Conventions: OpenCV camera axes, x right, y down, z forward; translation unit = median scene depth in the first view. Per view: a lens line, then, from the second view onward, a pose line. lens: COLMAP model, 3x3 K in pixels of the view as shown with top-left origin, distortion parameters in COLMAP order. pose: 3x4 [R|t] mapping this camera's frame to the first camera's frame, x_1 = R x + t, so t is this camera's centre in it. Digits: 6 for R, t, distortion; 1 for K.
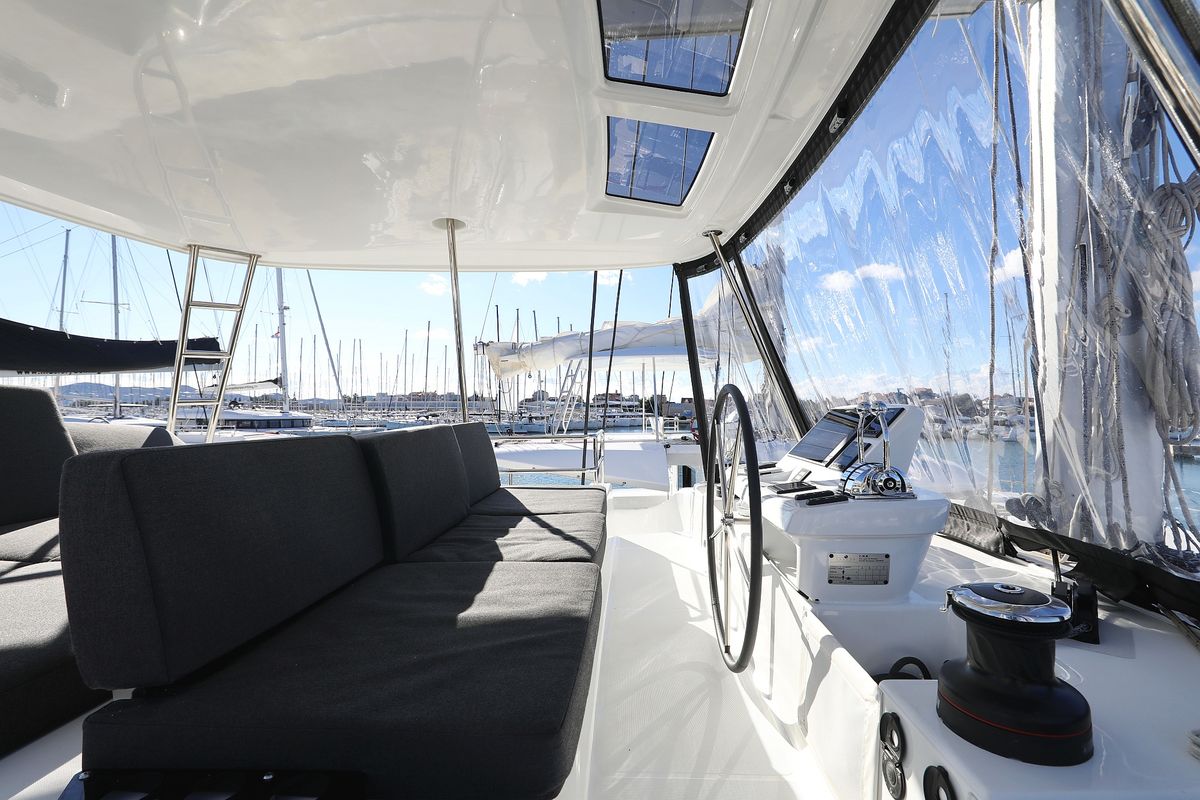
lens RADIAL K [[577.0, 0, 624.2], [0, 577.0, 387.5], [0, 0, 1]] dist [-0.003599, -0.000724]
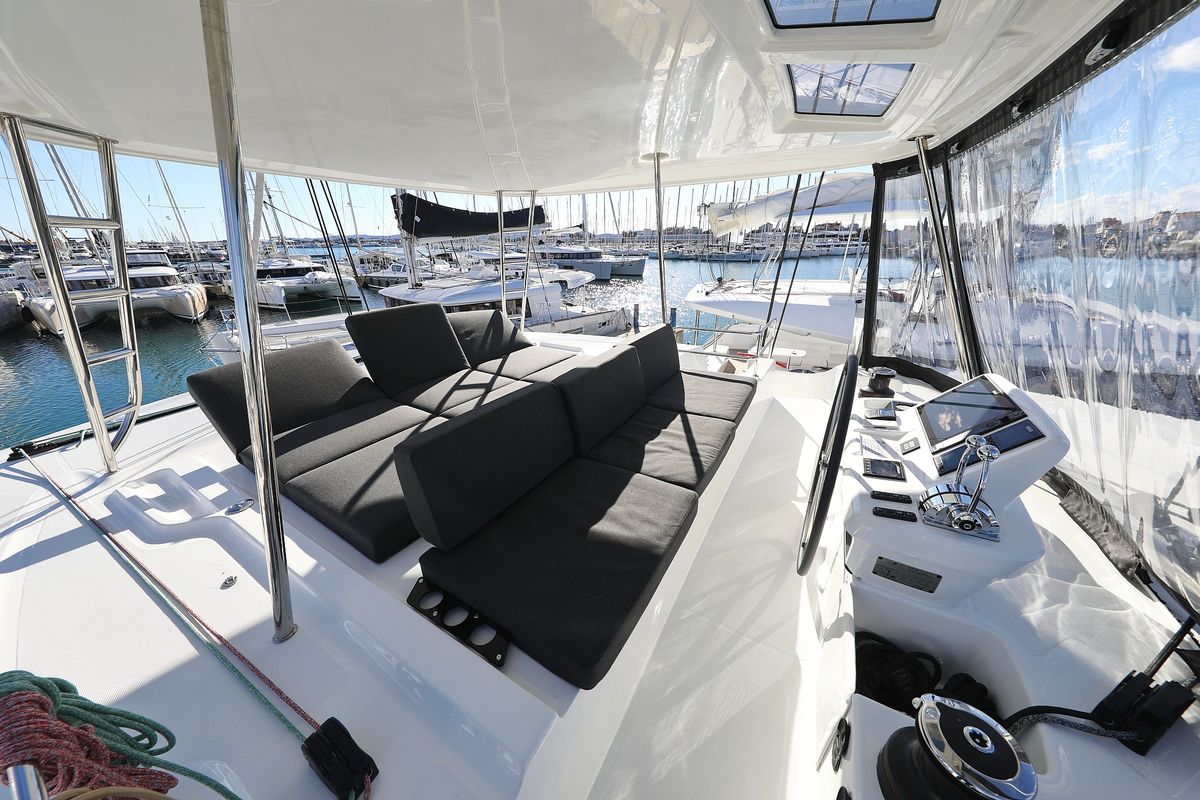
lens RADIAL K [[398.4, 0, 600.0], [0, 398.4, 400.0], [0, 0, 1]] dist [-0.000787, -0.000141]
pose [[0.868493, 0.185815, -0.459557, 0.087665], [0.027821, 0.907352, 0.419451, -0.186563], [0.494920, -0.377075, 0.782859, 0.095578]]
